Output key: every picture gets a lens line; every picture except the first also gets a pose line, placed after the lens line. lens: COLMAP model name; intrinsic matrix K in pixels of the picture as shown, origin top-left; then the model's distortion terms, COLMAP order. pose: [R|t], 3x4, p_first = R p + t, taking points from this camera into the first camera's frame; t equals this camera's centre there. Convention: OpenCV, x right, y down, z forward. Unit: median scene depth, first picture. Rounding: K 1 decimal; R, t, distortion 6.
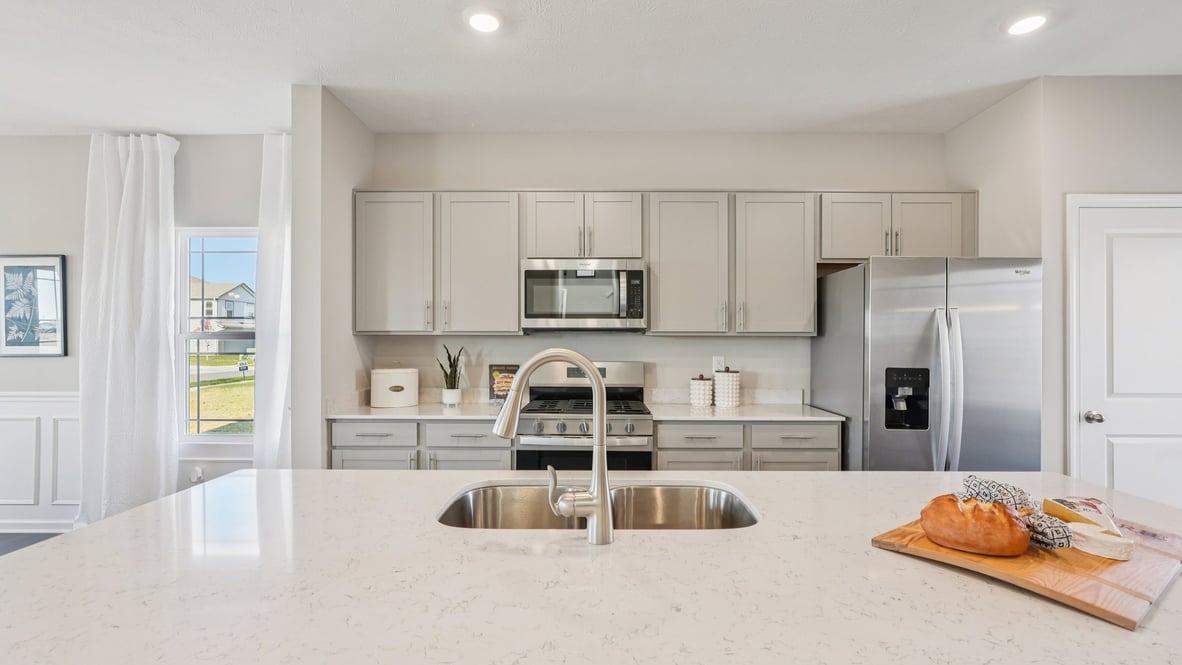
lens RADIAL K [[528.9, 0, 589.5], [0, 528.9, 338.5], [0, 0, 1]] dist [-0.000782, 0.000409]
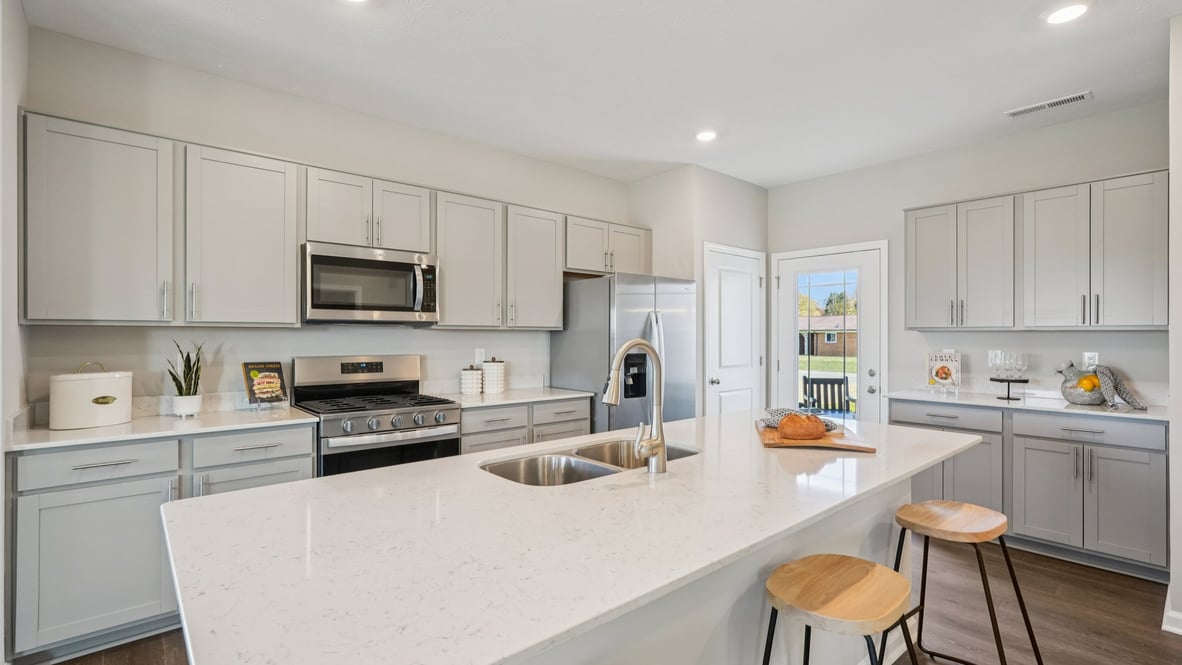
lens RADIAL K [[549.5, 0, 591.0], [0, 549.5, 332.5], [0, 0, 1]] dist [0.000994, 0.000829]
pose [[0.745058, 0.002536, 0.666995, -0.378051], [-0.004054, 0.999992, 0.000727, -0.000681], [-0.666988, -0.003245, 0.745062, -0.001780]]
